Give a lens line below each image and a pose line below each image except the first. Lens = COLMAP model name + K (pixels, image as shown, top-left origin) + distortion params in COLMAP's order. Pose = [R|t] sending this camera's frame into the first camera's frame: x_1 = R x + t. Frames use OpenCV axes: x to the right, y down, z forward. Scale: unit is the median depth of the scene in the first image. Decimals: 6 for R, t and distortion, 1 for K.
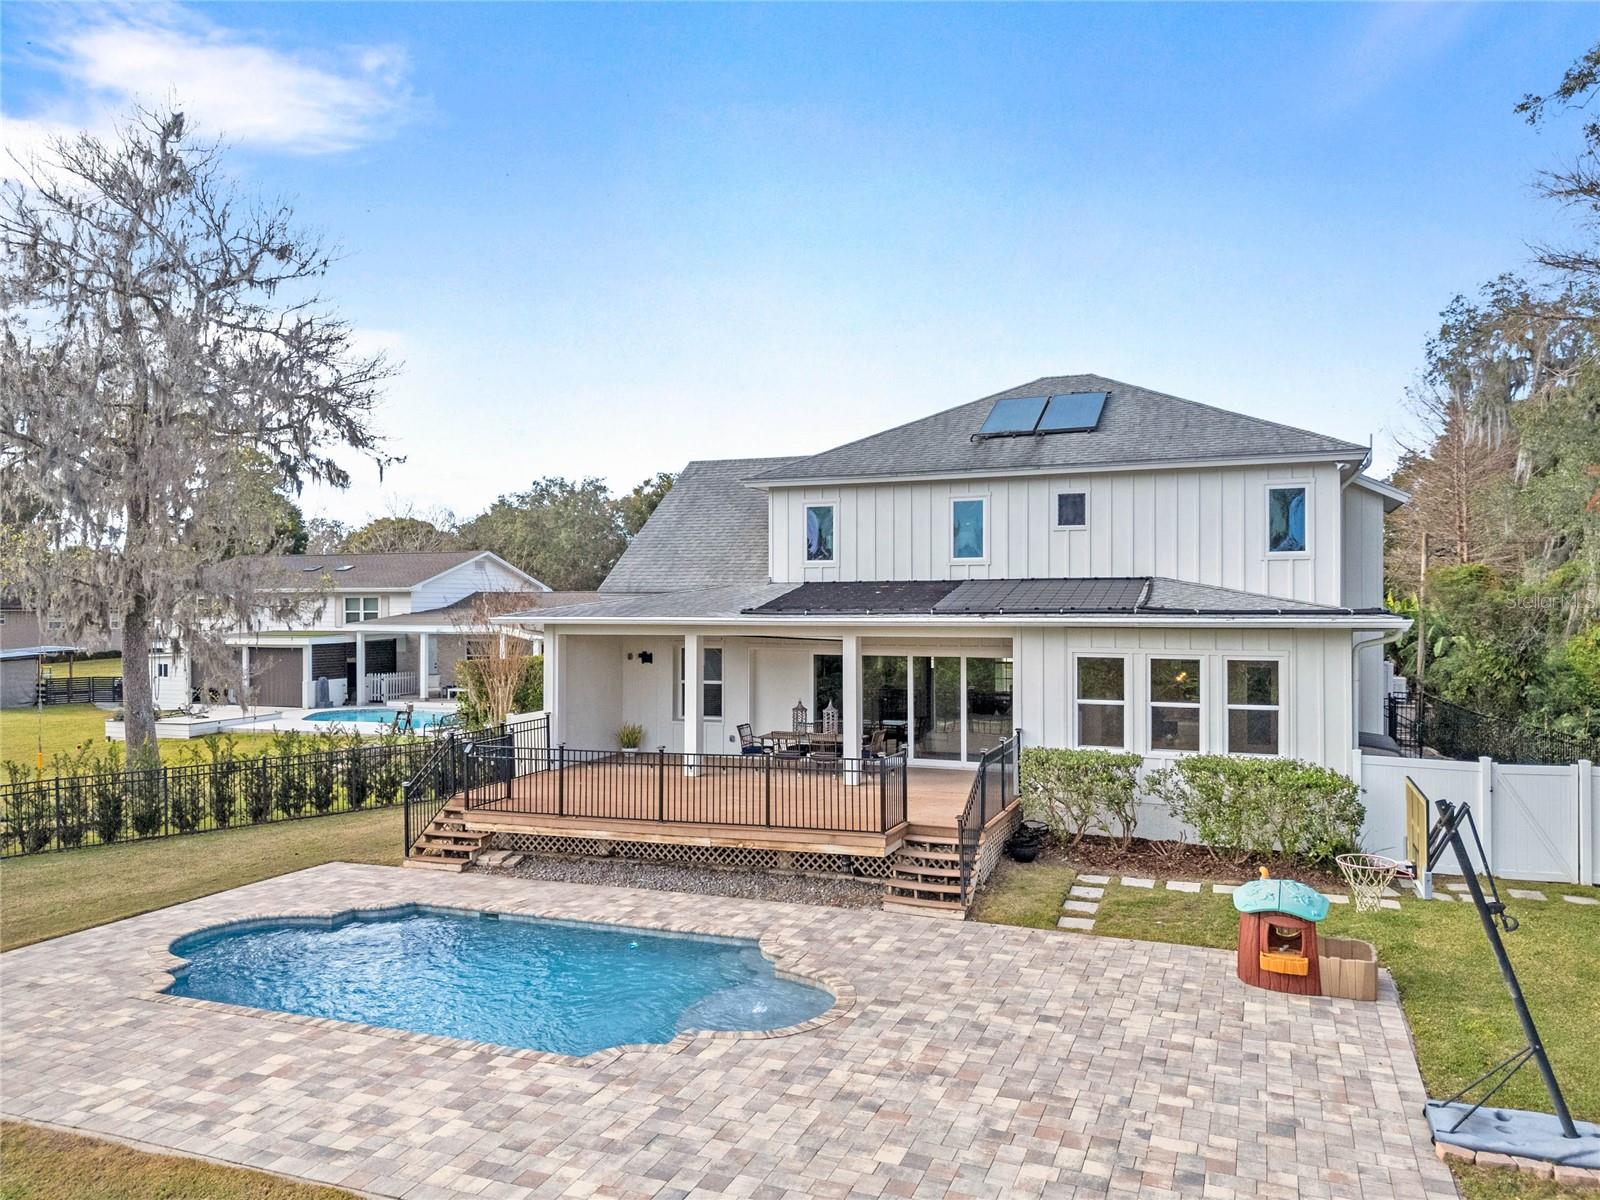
lens RADIAL K [[1181.9, 0, 800.0], [0, 1181.9, 600.0], [0, 0, 1]] dist [0.055257, -0.034540]
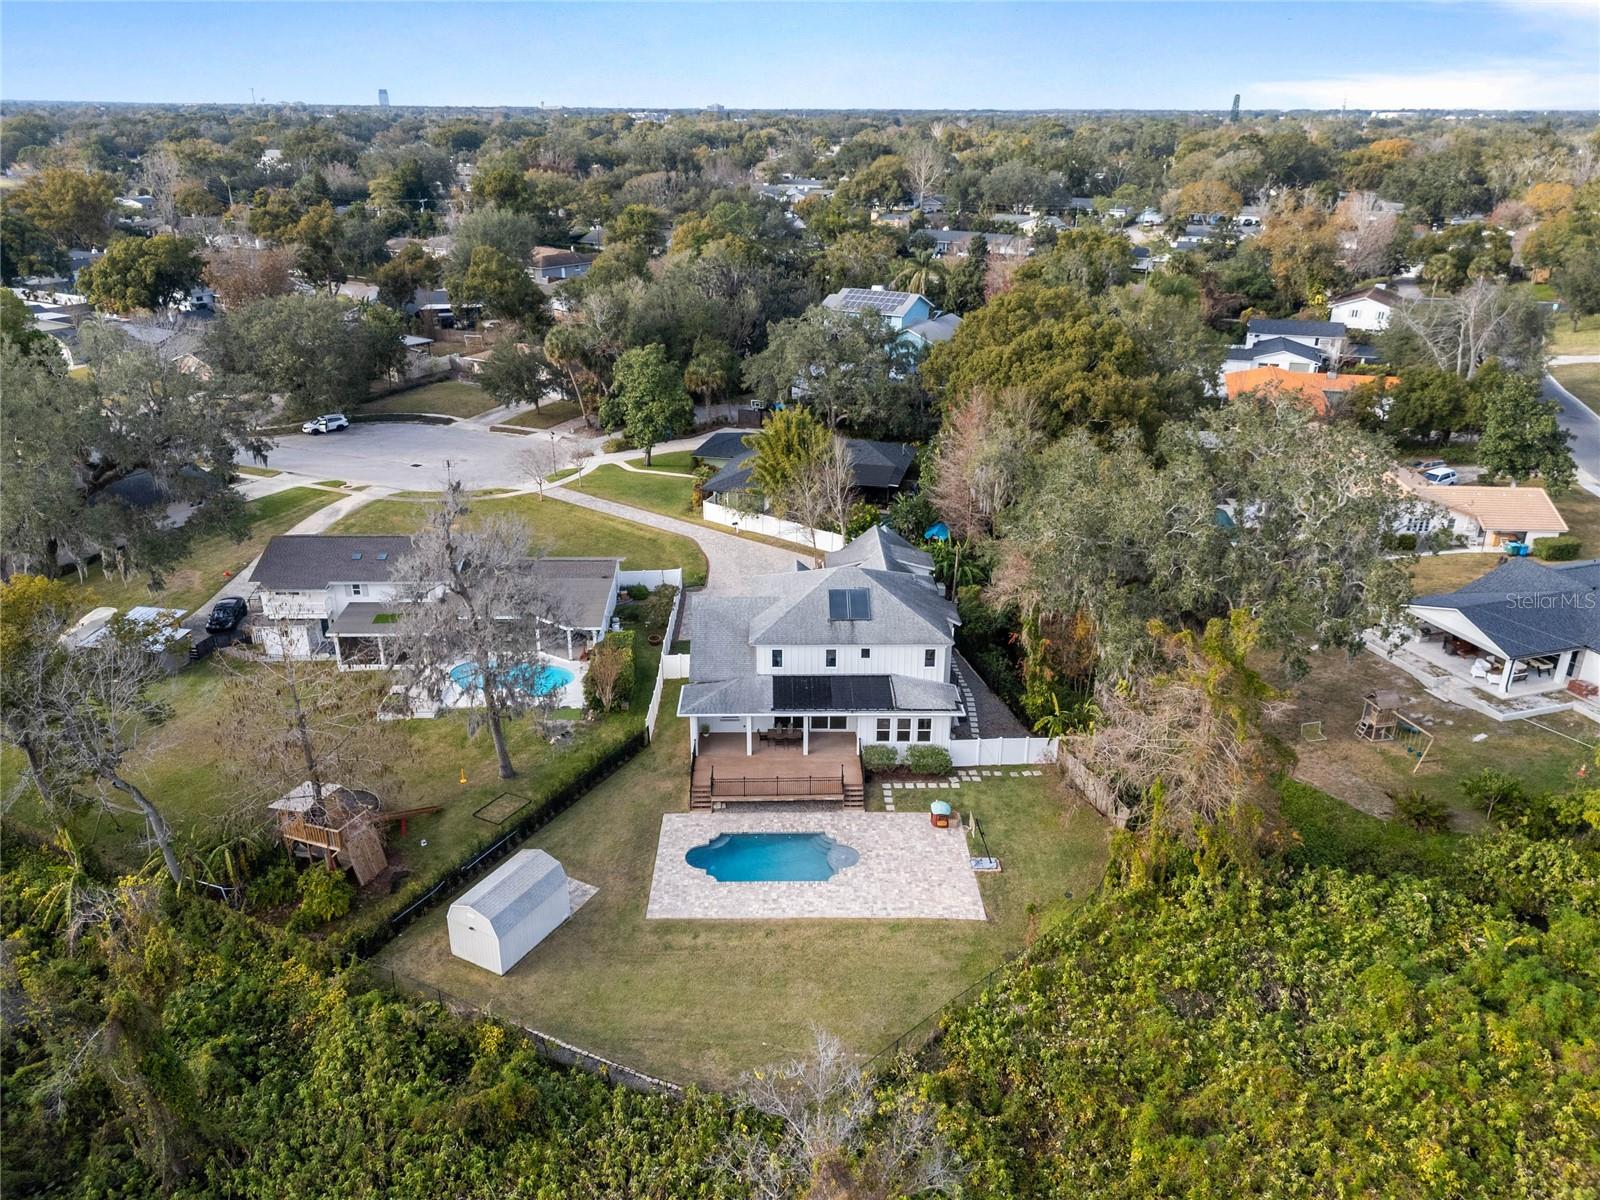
lens RADIAL K [[1165.9, 0, 800.0], [0, 1165.9, 600.0], [0, 0, 1]] dist [0.093868, -0.108987]
pose [[0.923681, -0.139633, 0.356814, -1.639946], [-0.010397, 0.921757, 0.387628, -2.292692], [-0.383021, -0.361754, 0.849958, -2.398833]]
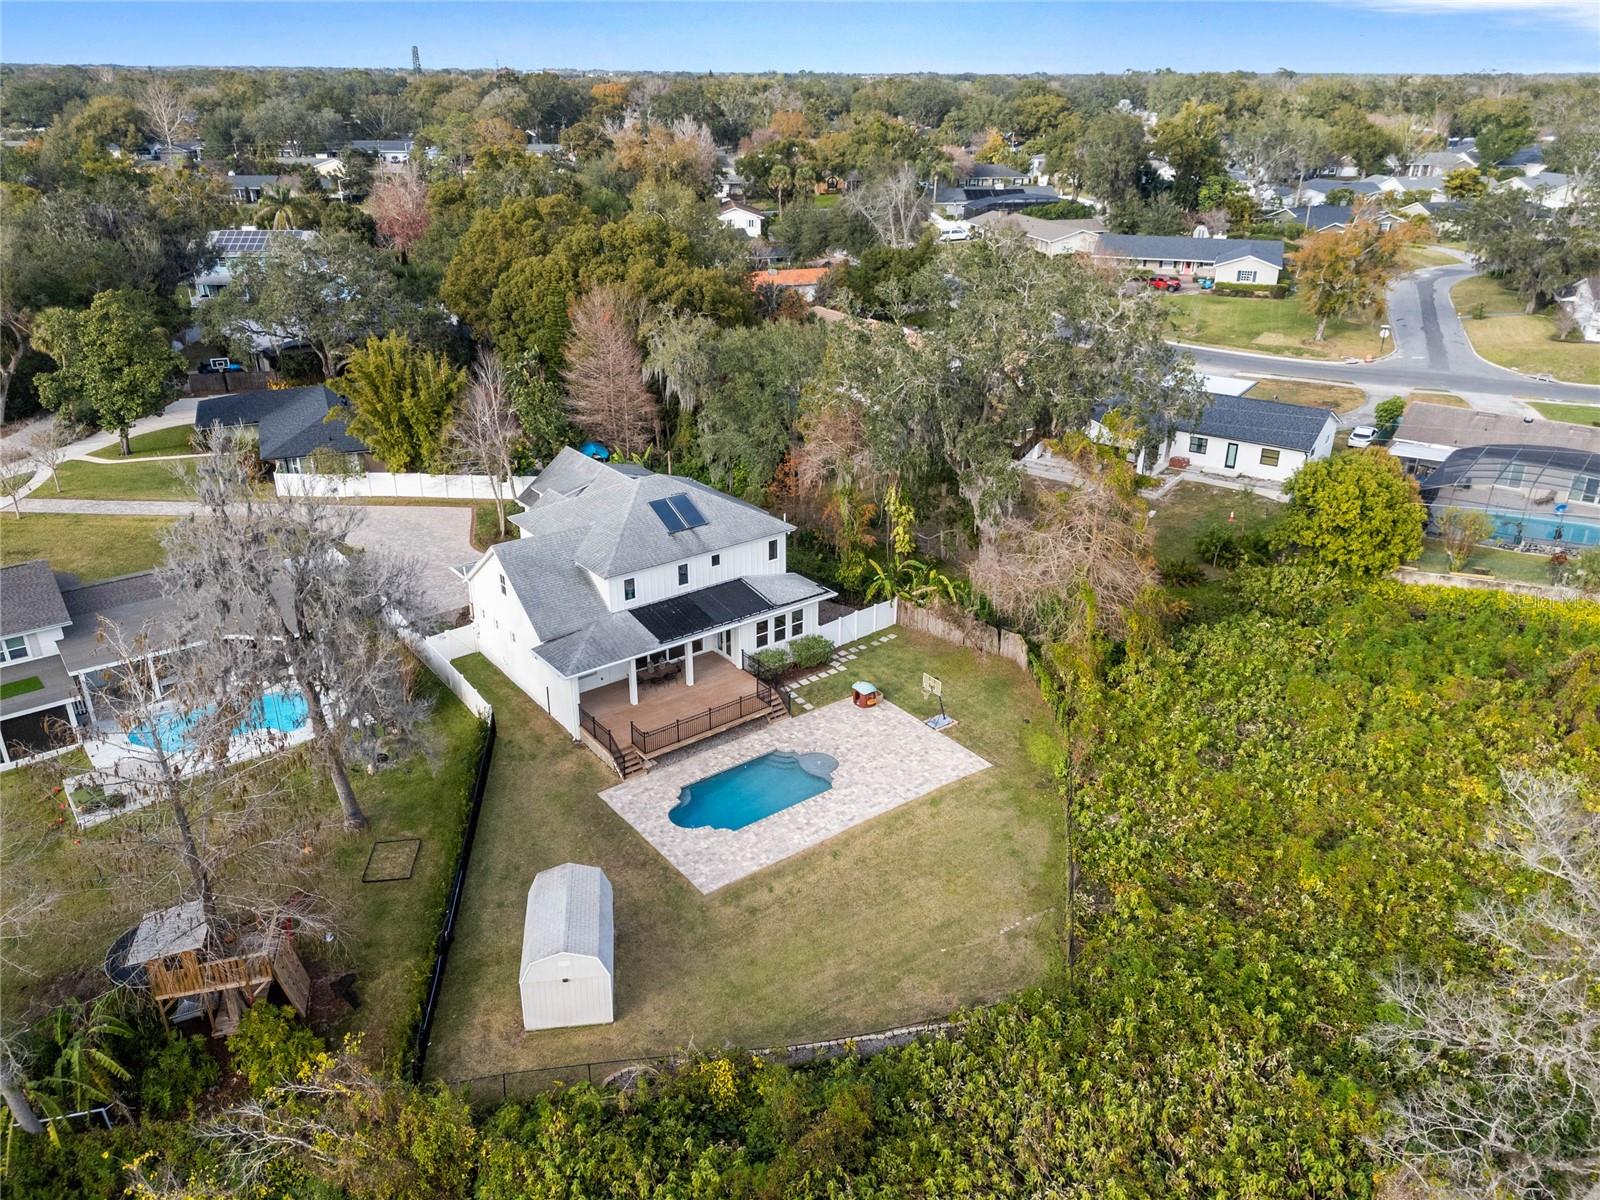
lens RADIAL K [[1157.3, 0, 800.0], [0, 1157.3, 600.0], [0, 0, 1]] dist [0.095820, -0.123675]
pose [[0.513541, -0.346108, 0.785166, -3.060207], [-0.012996, 0.911800, 0.410430, -1.854050], [-0.857967, -0.220976, 0.463748, -0.728675]]
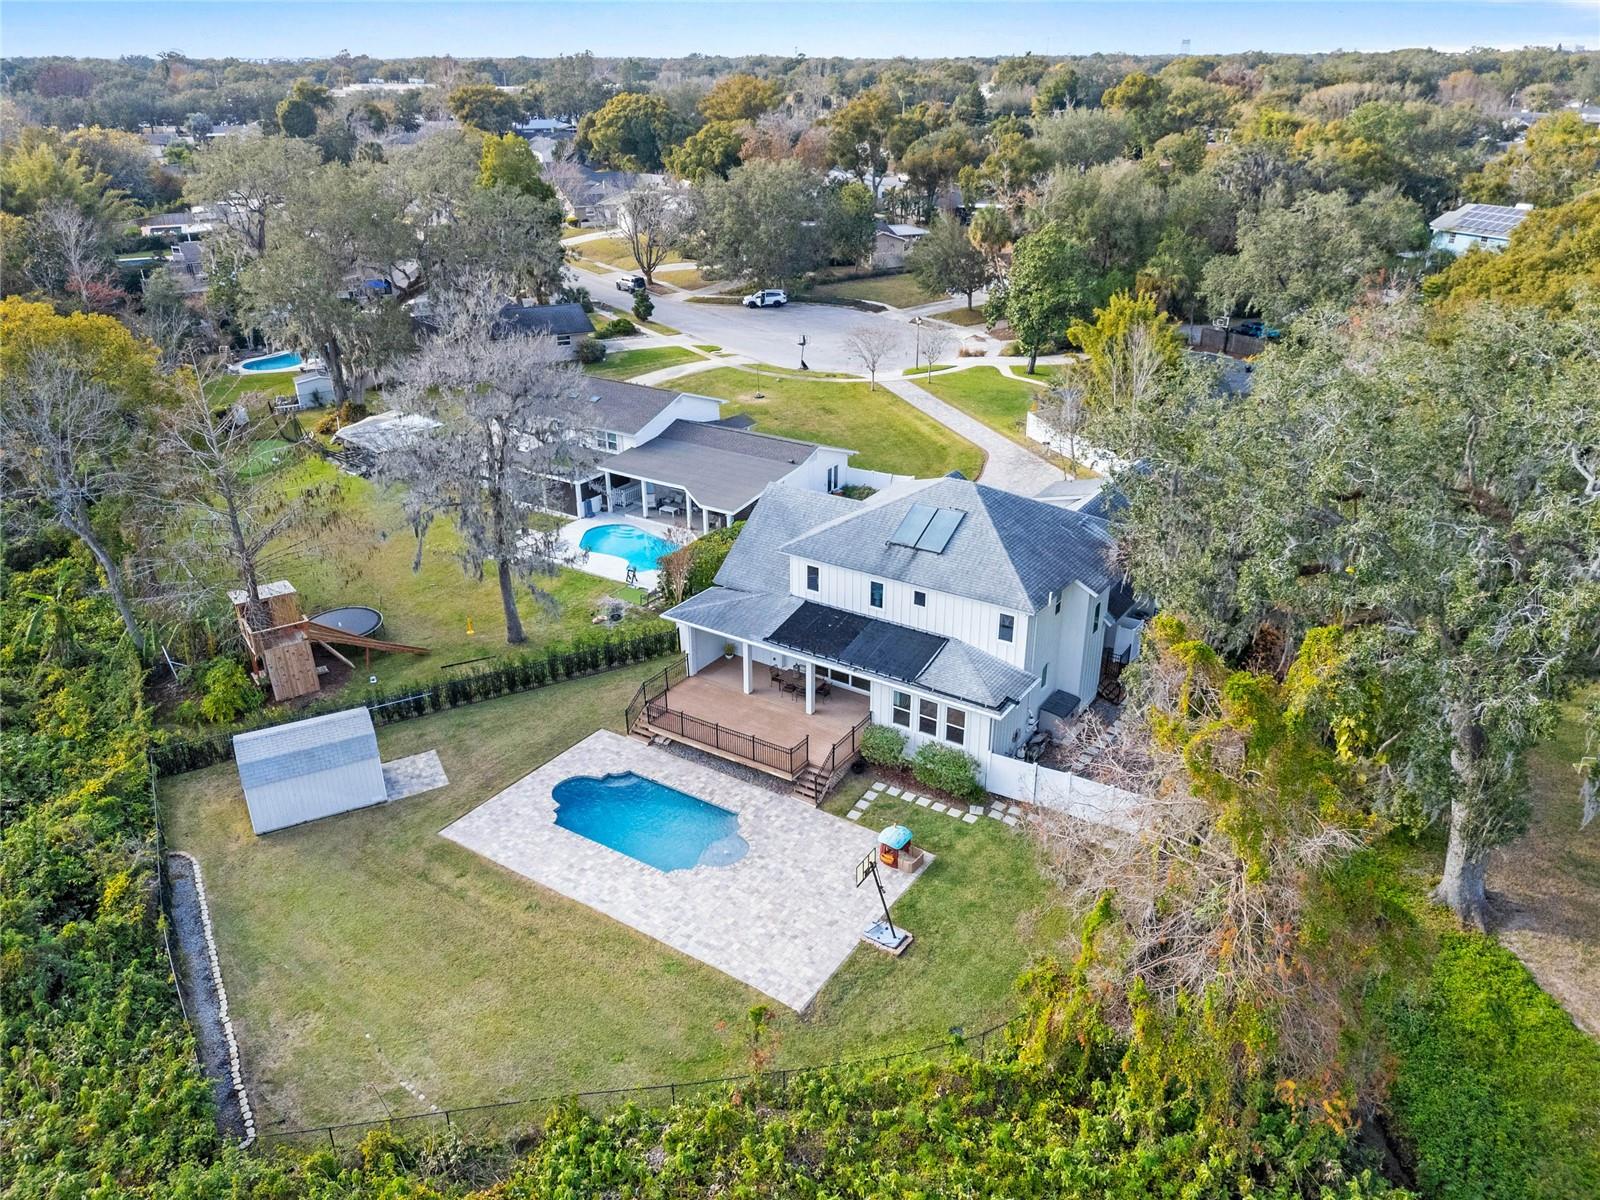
lens RADIAL K [[1165.9, 0, 800.0], [0, 1165.9, 600.0], [0, 0, 1]] dist [0.093868, -0.108987]
pose [[0.978476, 0.085305, -0.187901, 0.696688], [0.001906, 0.906783, 0.421593, -1.607967], [0.206350, -0.412877, 0.887103, -1.499773]]
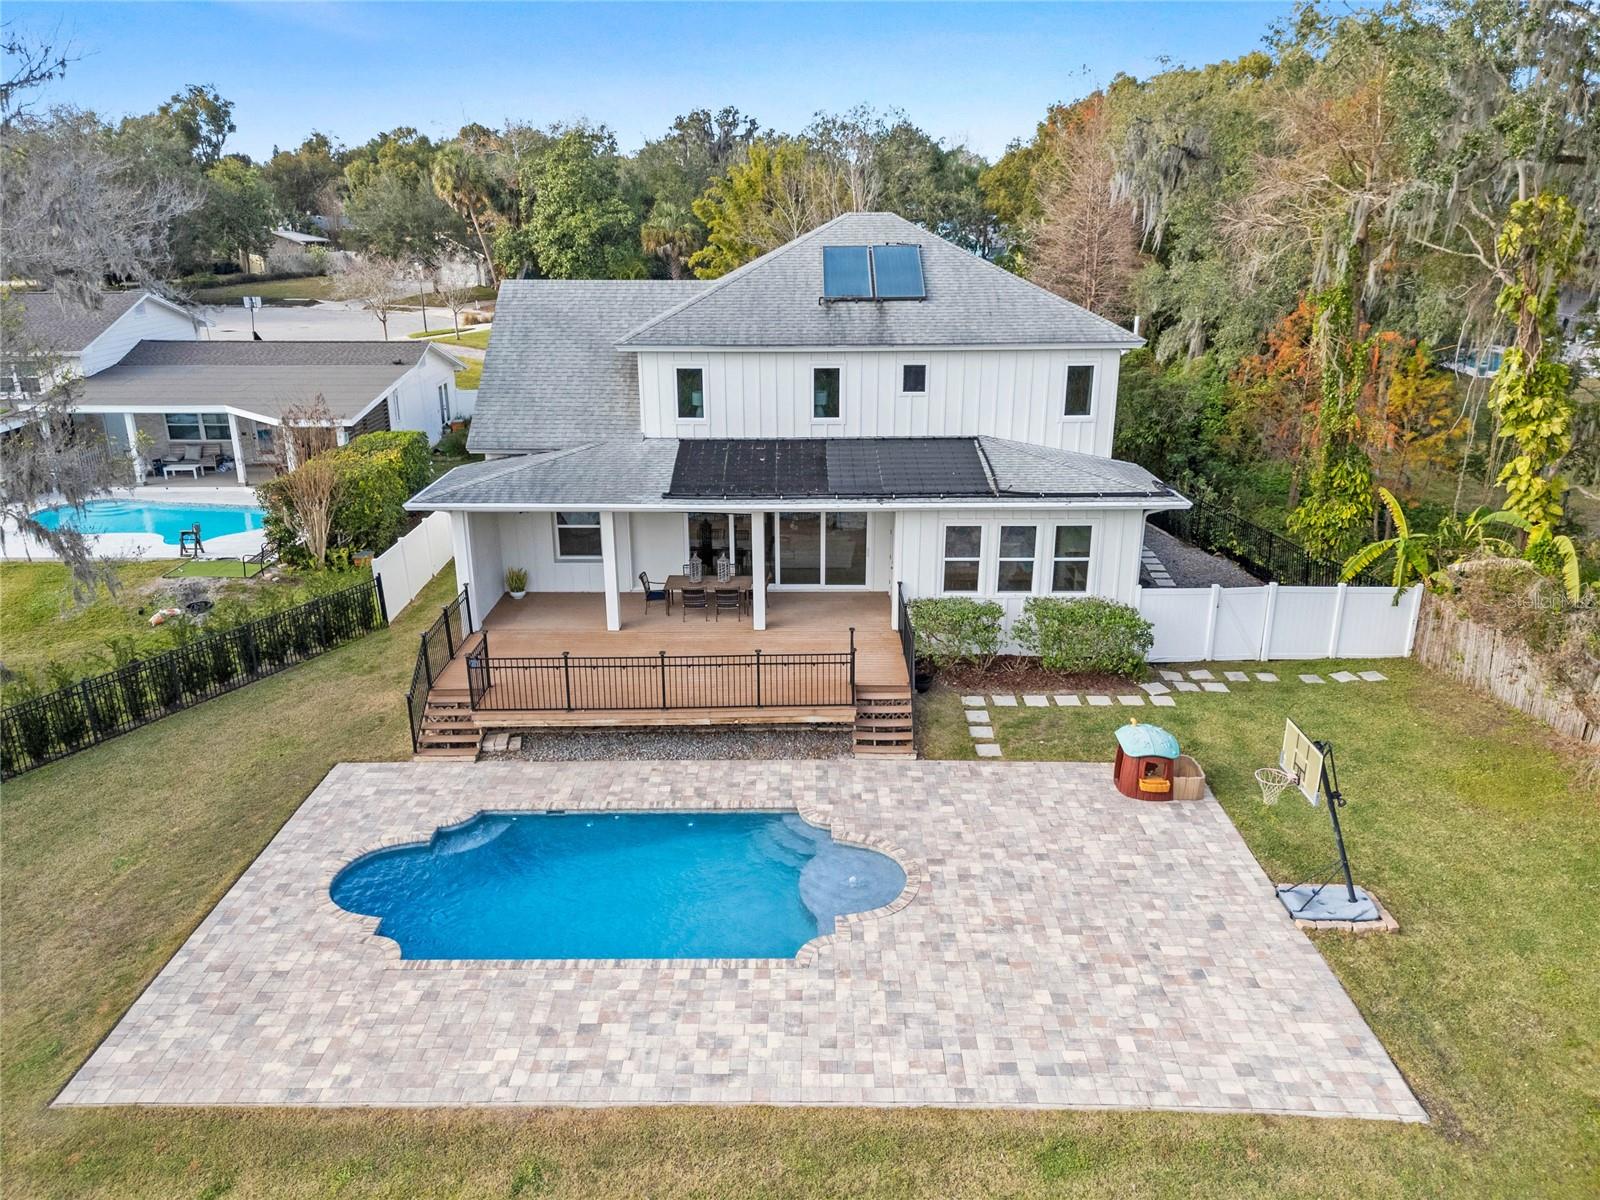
lens RADIAL K [[1172.9, 0, 801.5], [0, 1172.9, 608.8], [0, 0, 1]] dist [0.088757, -0.111233]
pose [[0.932333, -0.119197, 0.341389, -0.521403], [-0.000616, 0.943583, 0.331135, -0.421897], [-0.361599, -0.308939, 0.879661, -0.122017]]
